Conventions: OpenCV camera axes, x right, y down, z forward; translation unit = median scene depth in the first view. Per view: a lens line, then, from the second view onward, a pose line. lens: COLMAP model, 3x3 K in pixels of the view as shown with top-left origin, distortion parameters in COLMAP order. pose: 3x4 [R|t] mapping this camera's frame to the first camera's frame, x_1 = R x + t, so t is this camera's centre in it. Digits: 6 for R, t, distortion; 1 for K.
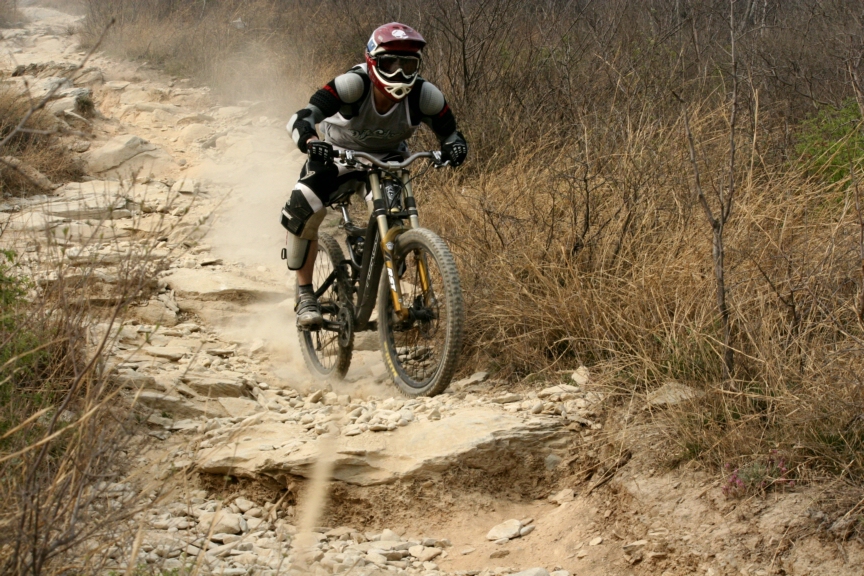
lens RADIAL K [[2211.3, 0, 453.4], [0, 2211.3, 296.6], [0, 0, 1]] dist [-0.392029, 0.000000]
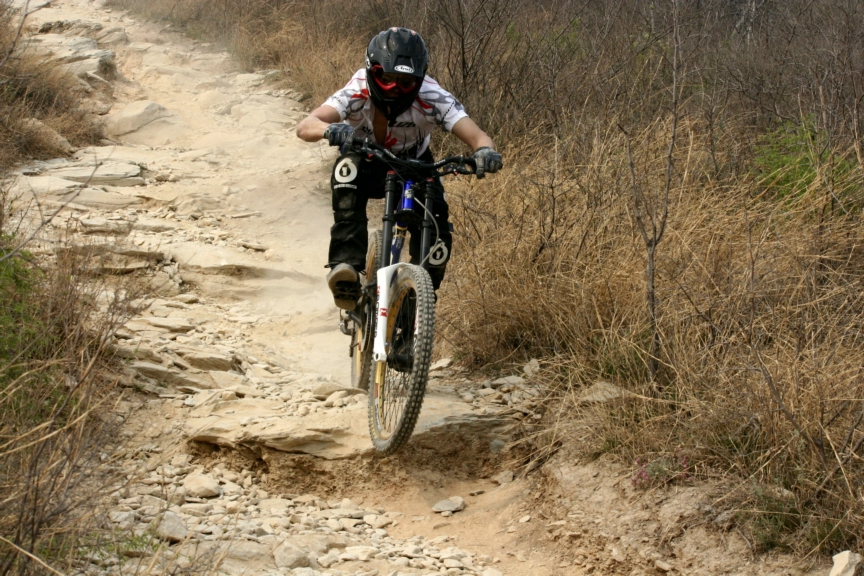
lens RADIAL K [[2211.3, 0, 433.7], [0, 2211.3, 238.8], [0, 0, 1]] dist [-0.392029, 0.000000]
pose [[0.998807, 0.045647, -0.017337, 0.023242], [-0.045749, 0.998938, -0.005543, -0.020059], [0.017065, 0.006330, 0.999834, -0.113188]]
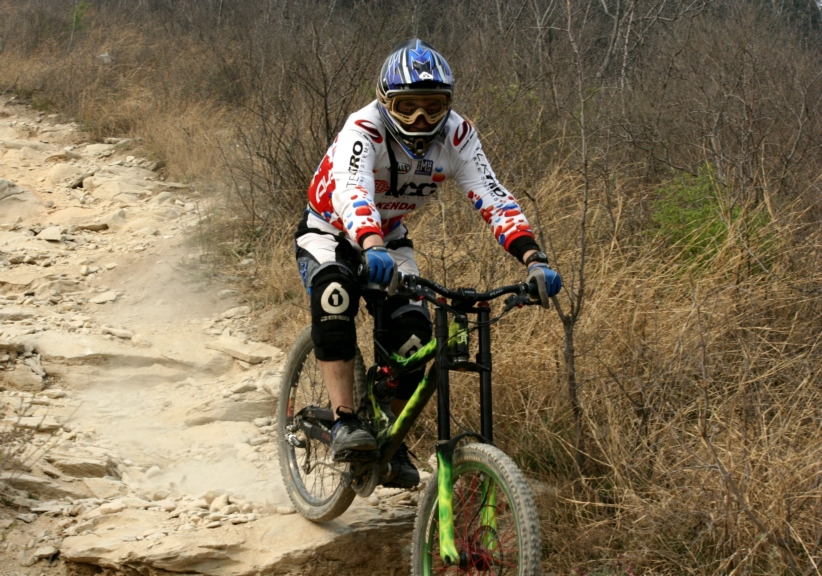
lens RADIAL K [[2204.8, 0, 403.6], [0, 2204.8, 281.0], [0, 0, 1]] dist [-0.370384, 0.000000]
pose [[0.999318, -0.004389, 0.036656, 0.004895], [0.004817, 0.999921, -0.011615, -0.033533], [-0.036602, 0.011784, 0.999260, -0.016851]]
